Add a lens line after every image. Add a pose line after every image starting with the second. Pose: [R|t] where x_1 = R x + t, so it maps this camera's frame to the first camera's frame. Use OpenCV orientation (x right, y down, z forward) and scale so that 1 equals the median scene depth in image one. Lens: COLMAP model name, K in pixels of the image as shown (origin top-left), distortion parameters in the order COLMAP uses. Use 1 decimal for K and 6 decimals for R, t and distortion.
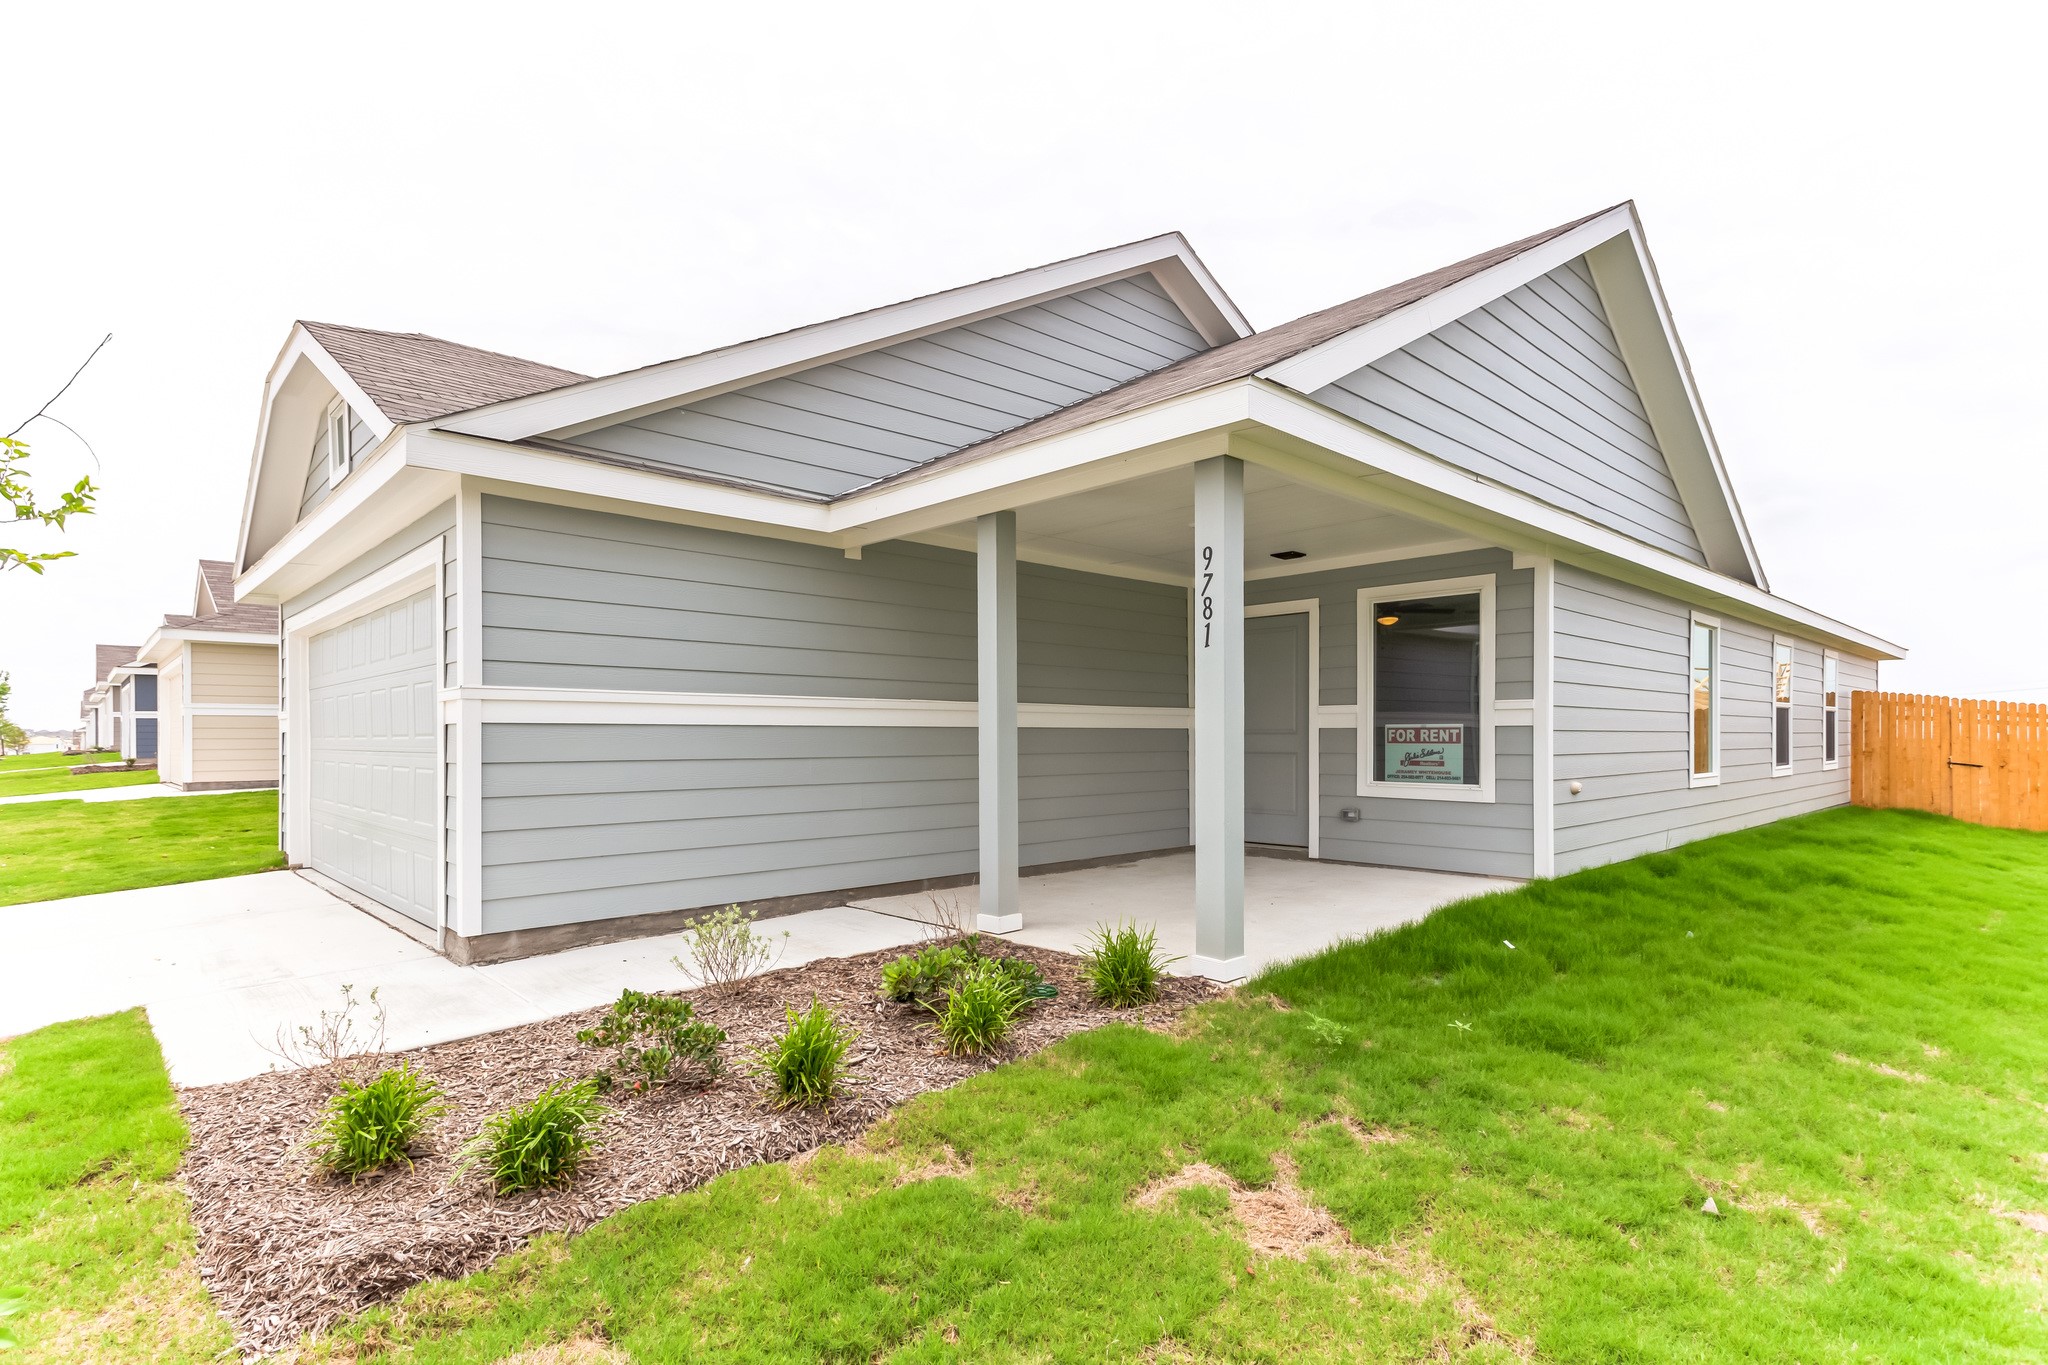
lens RADIAL K [[993.9, 0, 1022.0], [0, 993.9, 674.1], [0, 0, 1]] dist [0.025669, -0.000673]
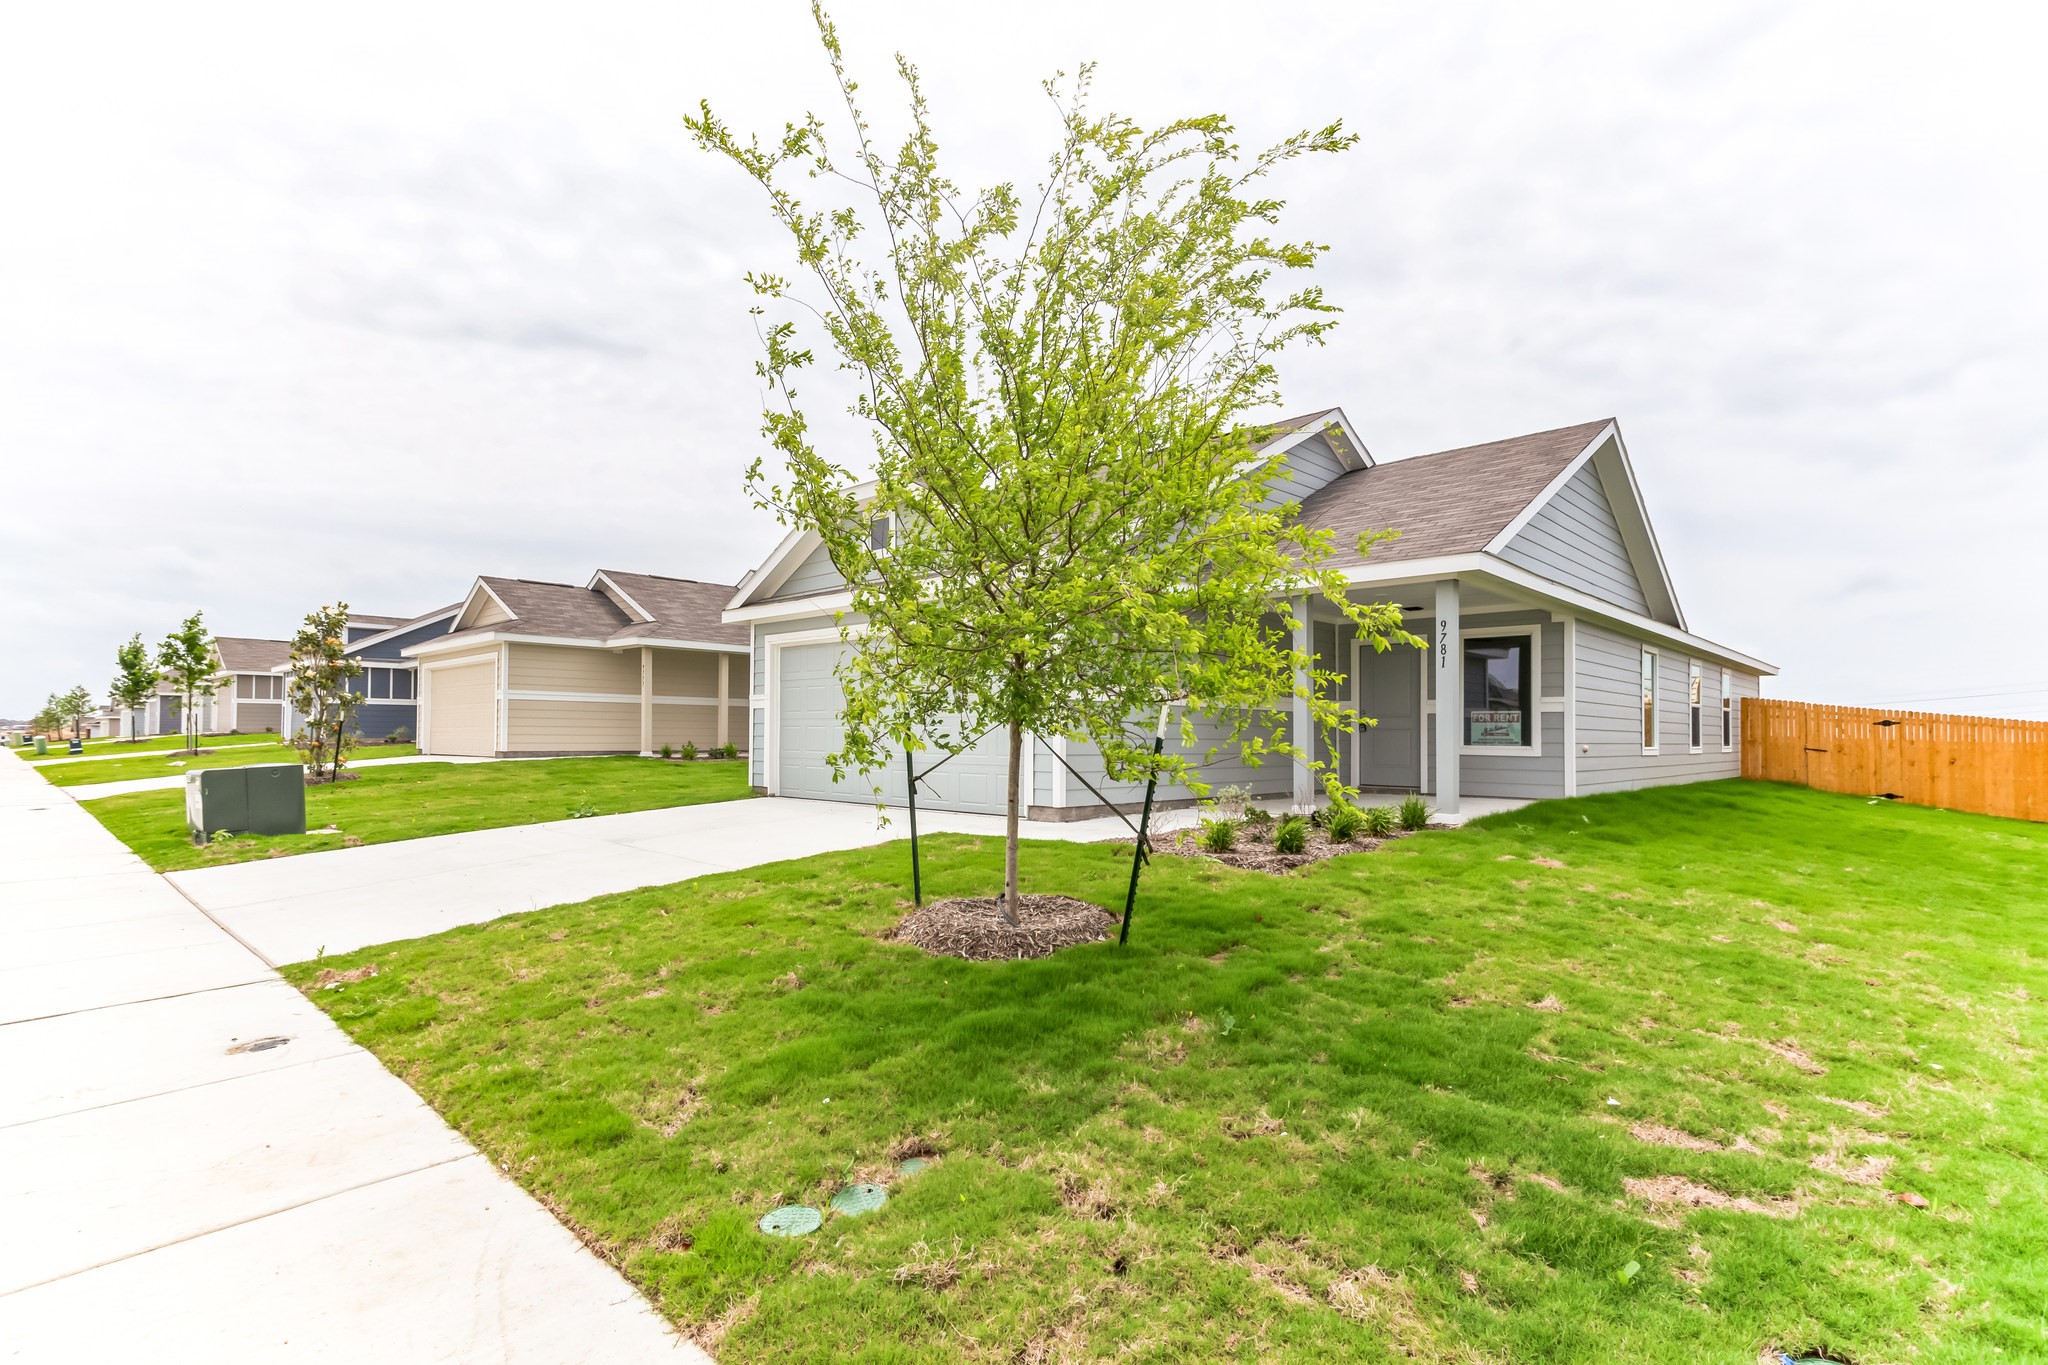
lens RADIAL K [[984.3, 0, 1021.3], [0, 984.3, 640.9], [0, 0, 1]] dist [0.026418, 0.000535]
pose [[0.998153, 0.016624, 0.058430, -0.416586], [-0.014602, 0.999285, -0.034872, 0.001364], [-0.058968, 0.033955, 0.997682, -0.525566]]
